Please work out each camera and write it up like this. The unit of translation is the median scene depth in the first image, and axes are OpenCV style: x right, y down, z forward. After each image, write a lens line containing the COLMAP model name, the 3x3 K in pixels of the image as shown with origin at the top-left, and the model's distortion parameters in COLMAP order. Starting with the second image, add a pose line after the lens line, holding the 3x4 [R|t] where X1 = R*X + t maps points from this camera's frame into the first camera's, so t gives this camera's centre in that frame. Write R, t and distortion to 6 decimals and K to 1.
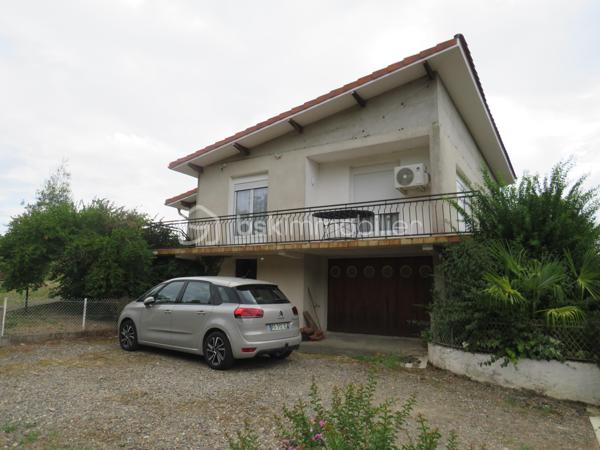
lens RADIAL K [[425.5, 0, 299.8], [0, 425.5, 229.0], [0, 0, 1]] dist [-0.033798, 0.014128]
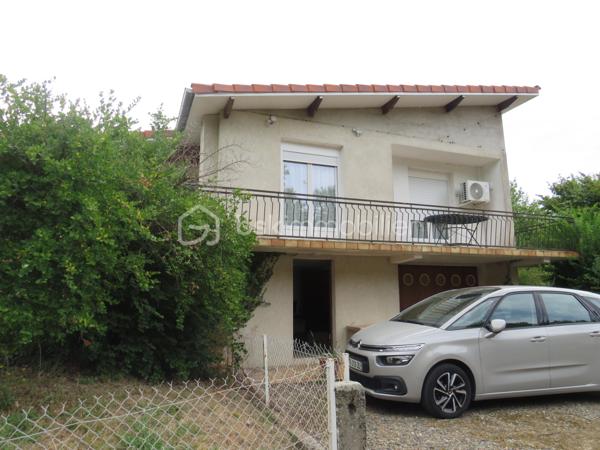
lens RADIAL K [[425.5, 0, 301.6], [0, 425.5, 222.9], [0, 0, 1]] dist [-0.033798, 0.014128]
pose [[0.609048, 0.115162, 0.784728, -0.775697], [-0.098192, 0.992739, -0.069479, 0.067230], [-0.787032, -0.034738, 0.615934, 0.632518]]
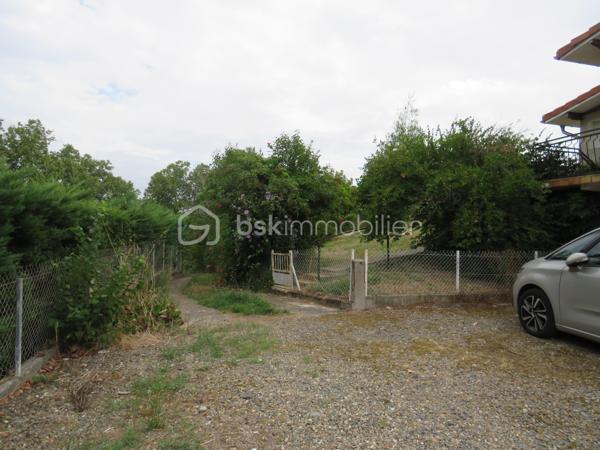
lens RADIAL K [[425.5, 0, 299.3], [0, 425.5, 226.3], [0, 0, 1]] dist [-0.033798, 0.014128]
pose [[0.716953, -0.018052, -0.696888, -0.170295], [0.099982, 0.991993, 0.077164, 0.032560], [0.689915, -0.124999, 0.713017, 0.255506]]
